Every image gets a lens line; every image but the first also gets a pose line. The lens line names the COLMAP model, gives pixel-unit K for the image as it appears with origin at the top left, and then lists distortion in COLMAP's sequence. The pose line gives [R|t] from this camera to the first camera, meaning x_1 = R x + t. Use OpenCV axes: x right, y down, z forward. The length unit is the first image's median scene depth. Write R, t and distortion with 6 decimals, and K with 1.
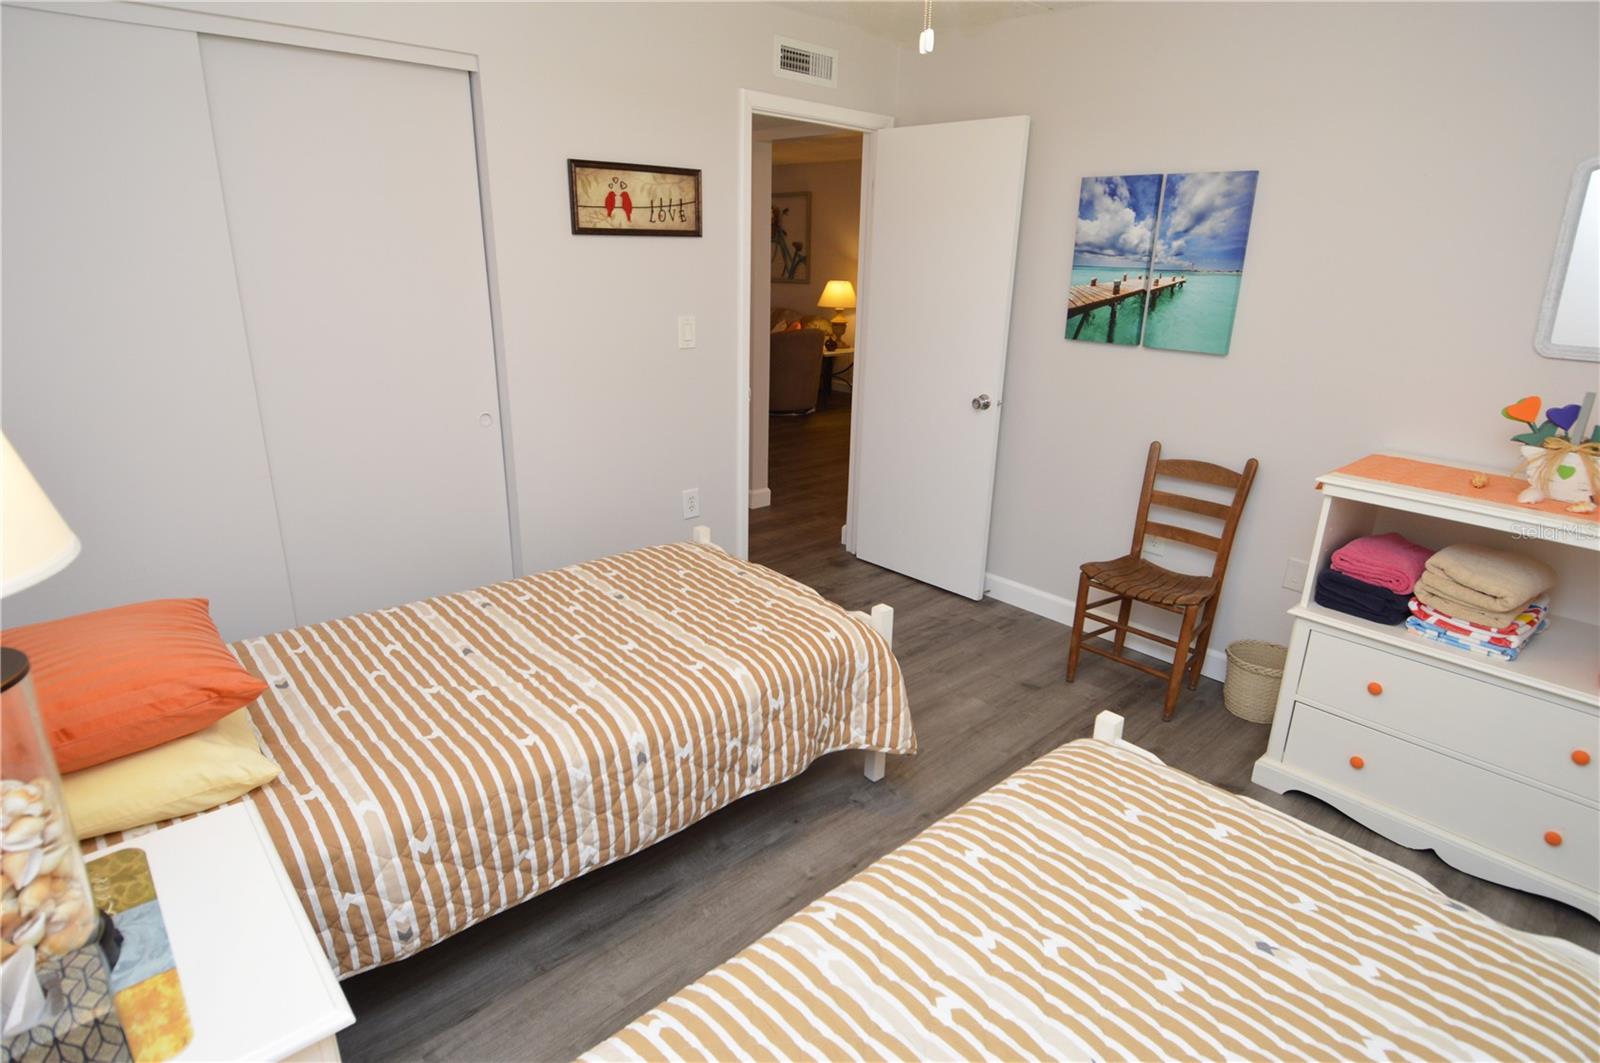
lens RADIAL K [[847.7, 0, 810.8], [0, 847.7, 524.6], [0, 0, 1]] dist [0.021456, -0.031384]
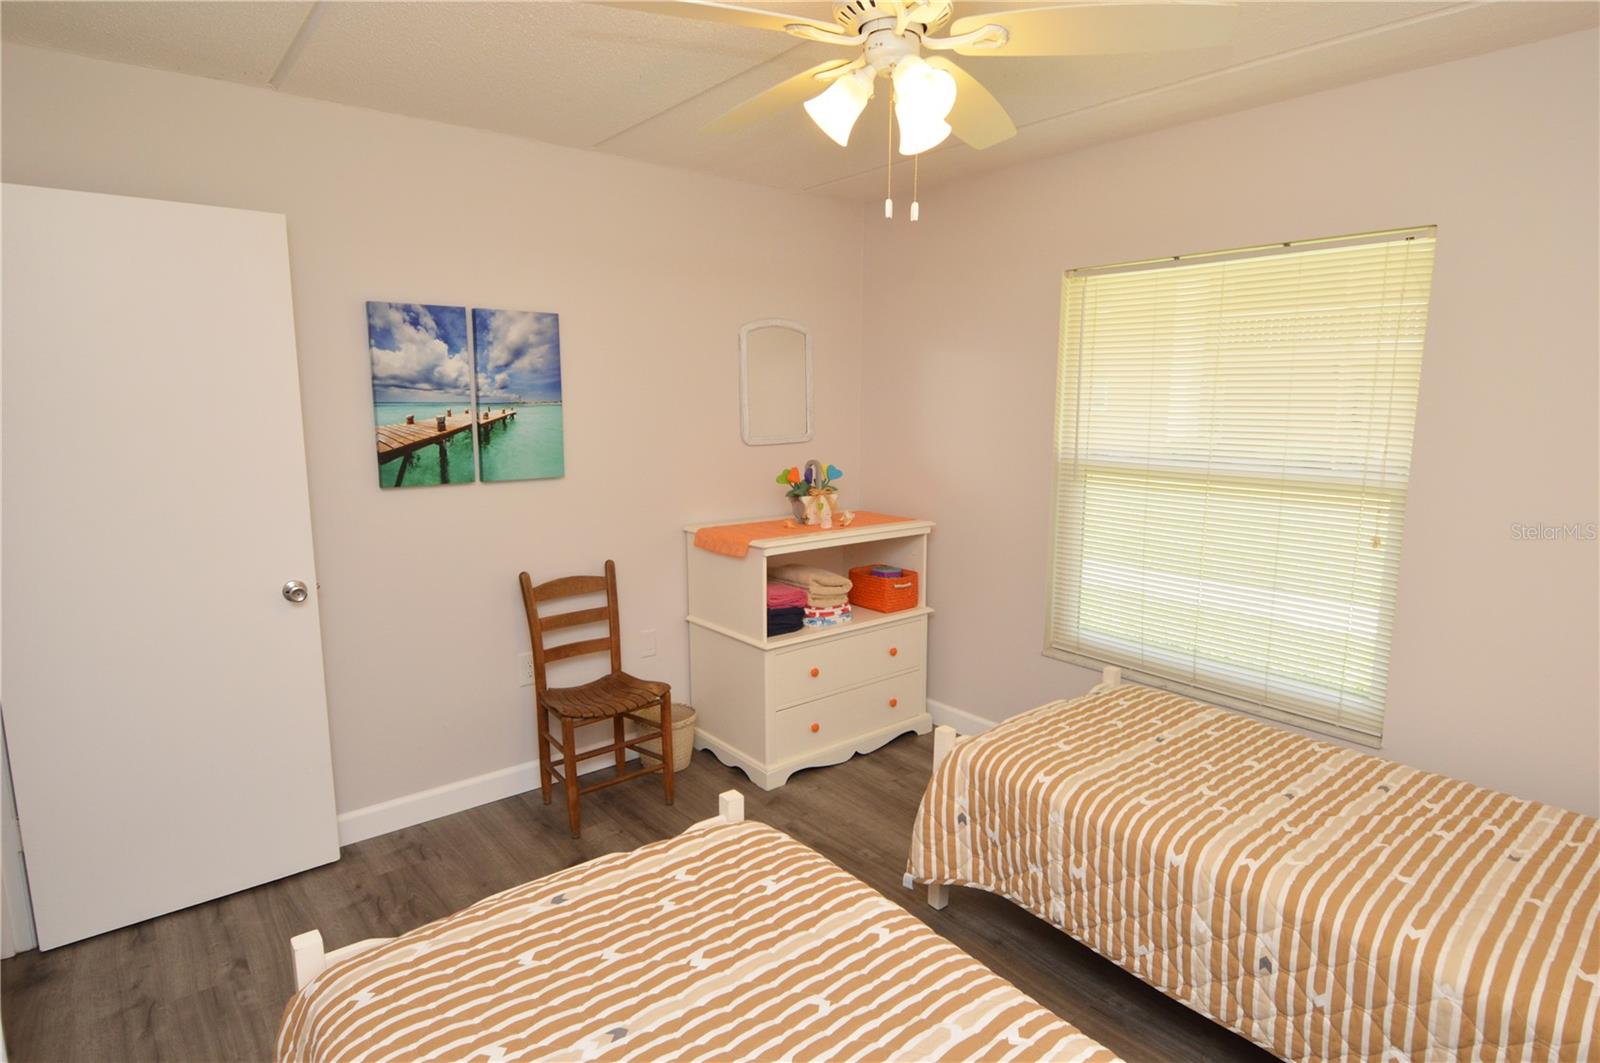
lens RADIAL K [[847.7, 0, 810.8], [0, 847.7, 524.6], [0, 0, 1]] dist [0.021456, -0.031384]
pose [[0.055513, -0.180453, 0.982016, -0.544032], [0.305837, 0.939329, 0.155320, -0.206719], [-0.950464, 0.291714, 0.107334, 0.584824]]
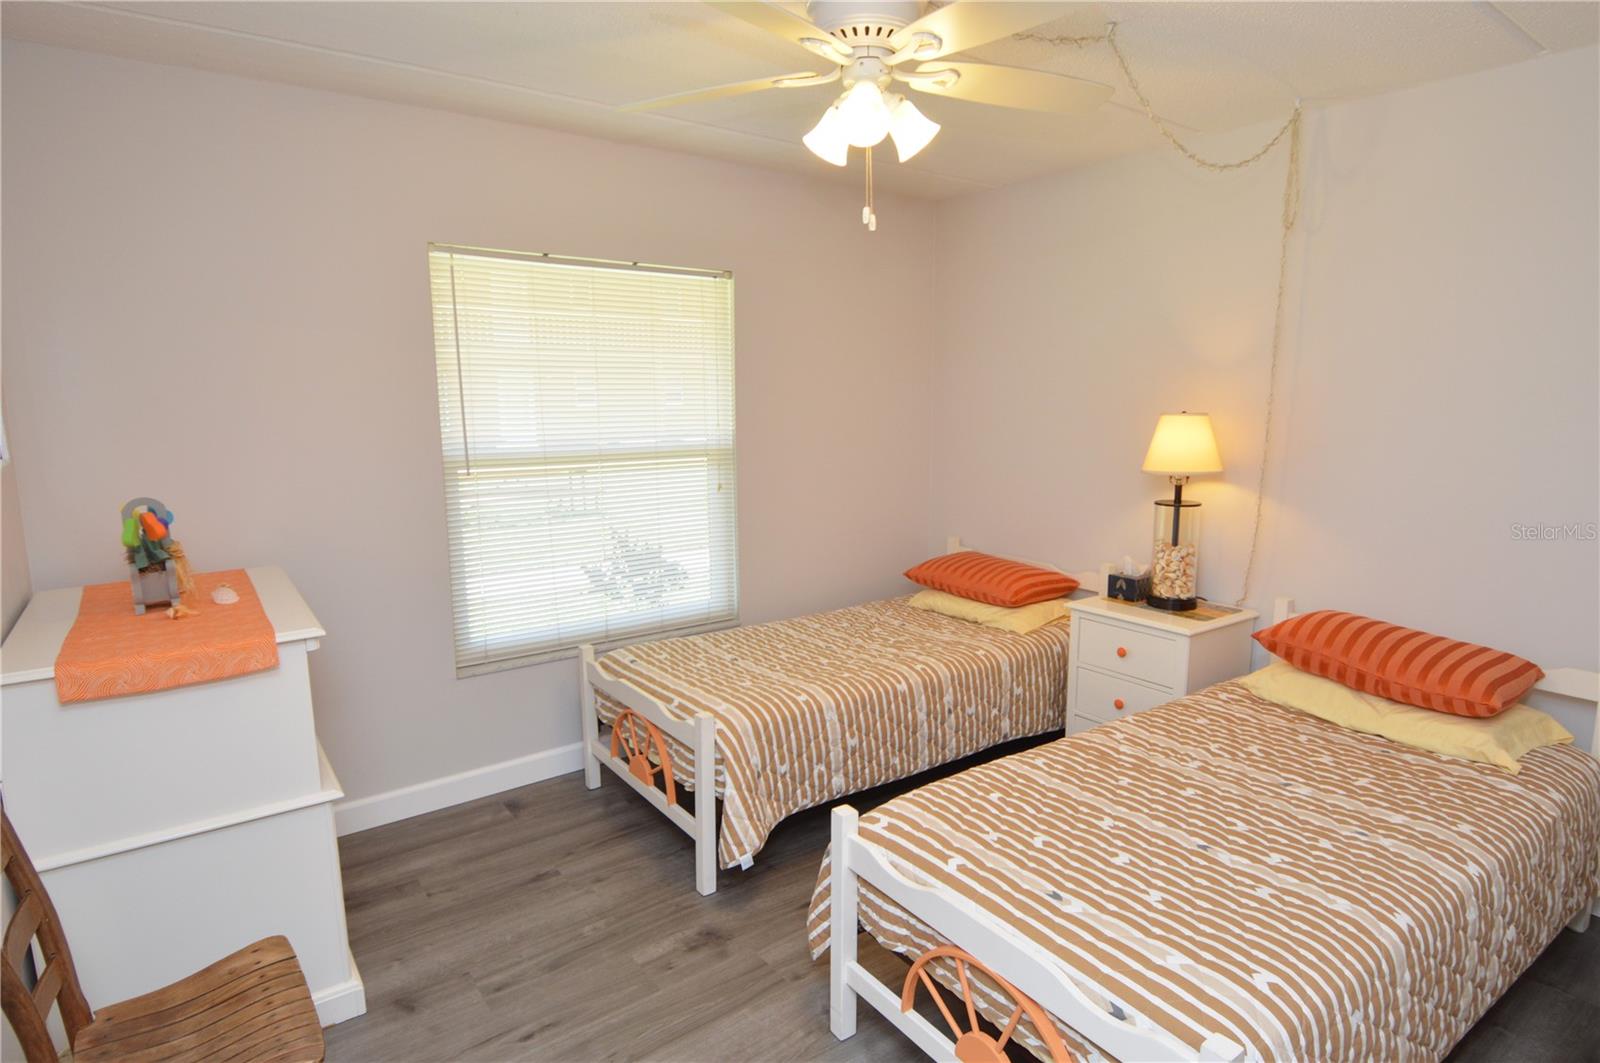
lens RADIAL K [[847.1, 0, 813.3], [0, 847.1, 540.8], [0, 0, 1]] dist [0.031091, -0.030602]
pose [[-0.993459, -0.043841, 0.105440, 0.034023], [0.010598, 0.883981, 0.467403, -0.384827], [-0.113698, 0.465463, -0.877734, 1.226721]]
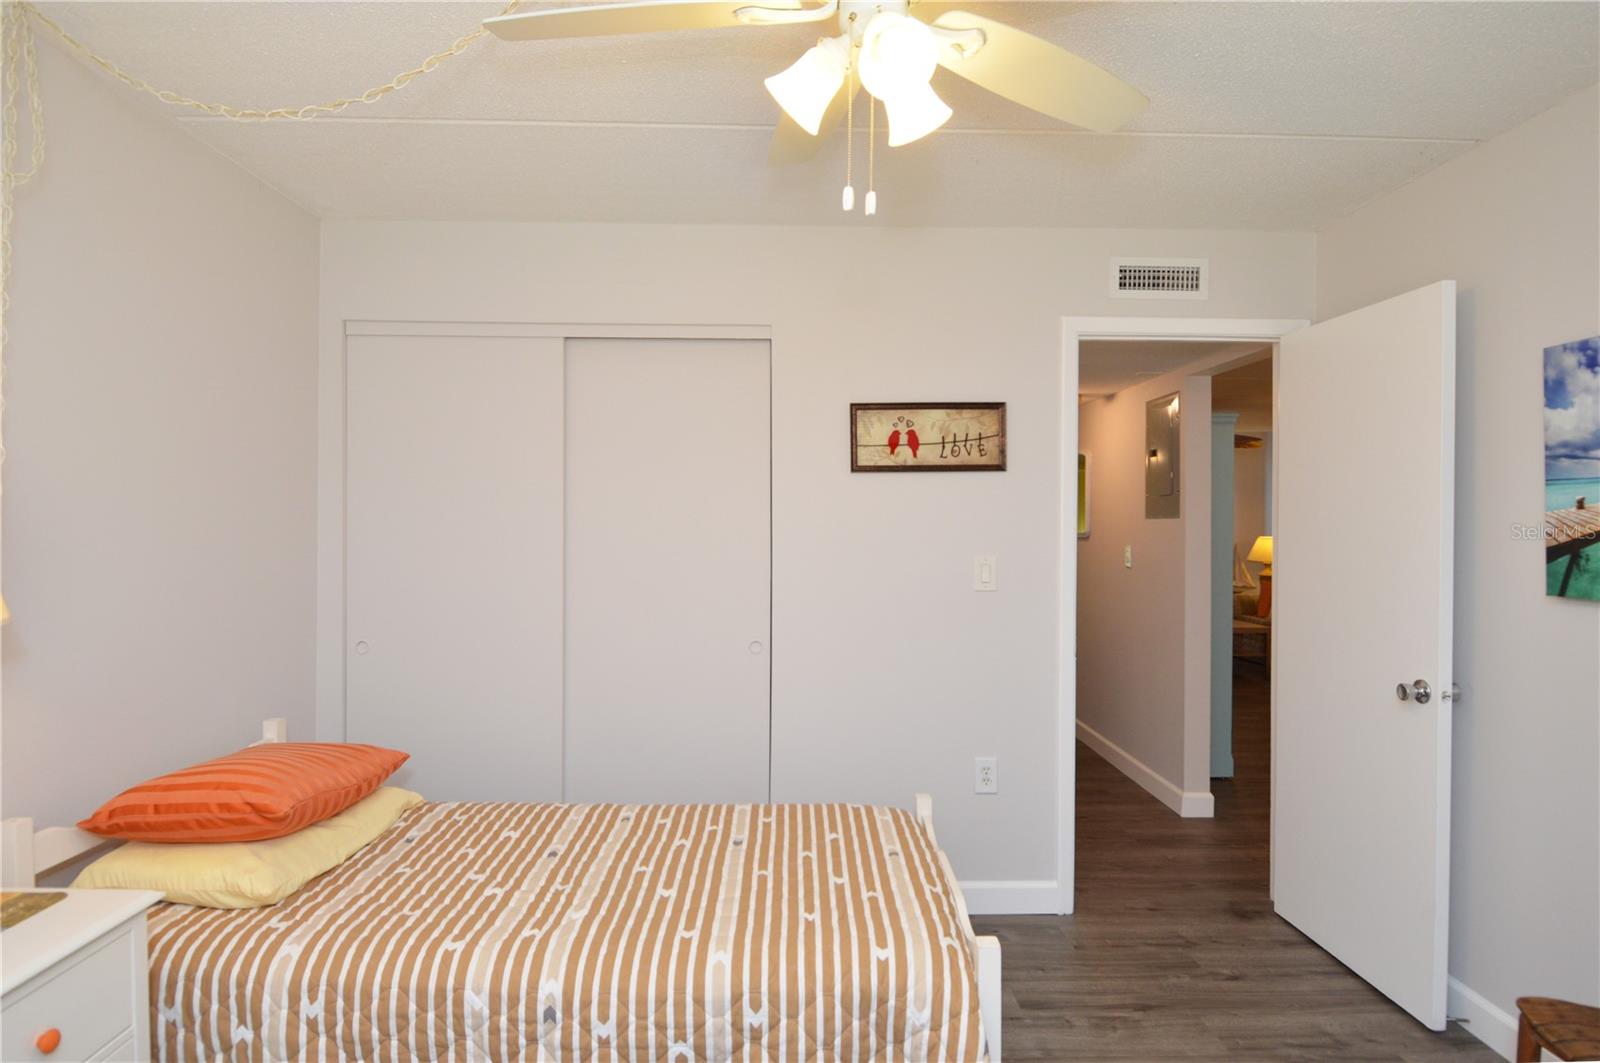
lens RADIAL K [[886.7, 0, 793.9], [0, 886.7, 518.3], [0, 0, 1]] dist [0.018907, -0.030480]
pose [[0.744845, -0.023181, -0.666835, 0.354687], [-0.190953, 0.950190, -0.246323, -0.016018], [0.639331, 0.310807, 0.703318, 0.221842]]
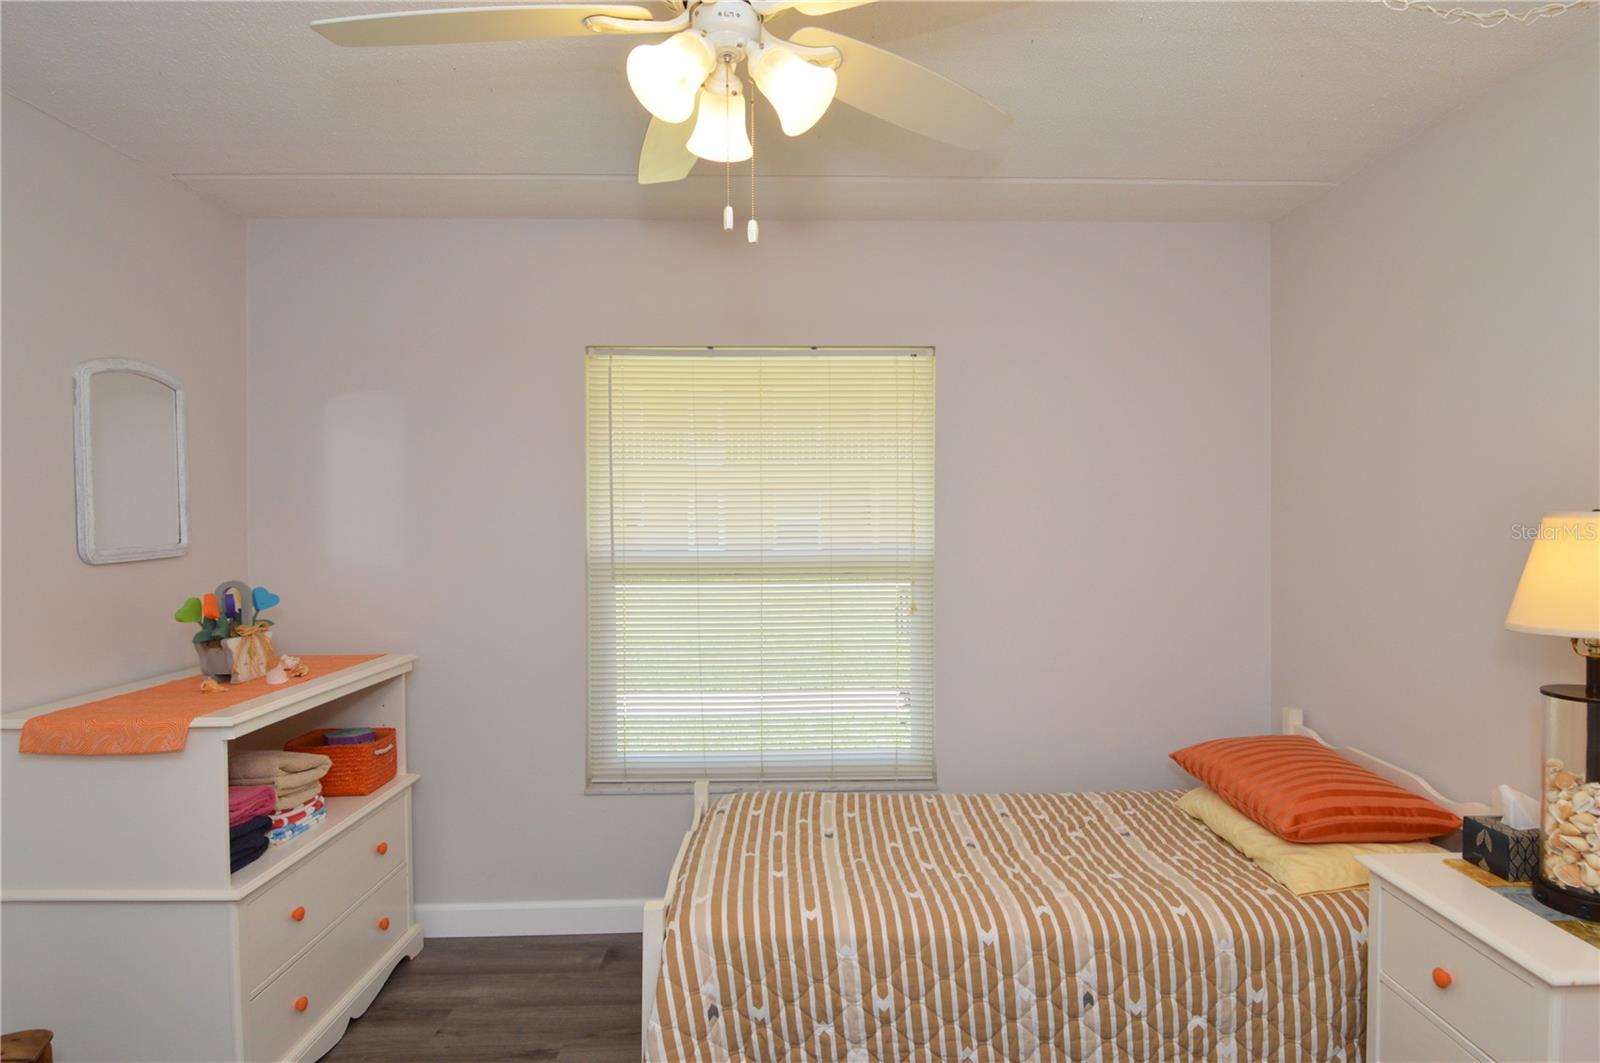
lens RADIAL K [[888.0, 0, 834.9], [0, 888.0, 525.6], [0, 0, 1]] dist [0.022672, -0.032360]
pose [[-0.752496, -0.034566, 0.657689, -0.291618], [0.187051, 0.946281, 0.263749, -0.262618], [-0.631475, 0.321492, -0.705608, 0.887257]]
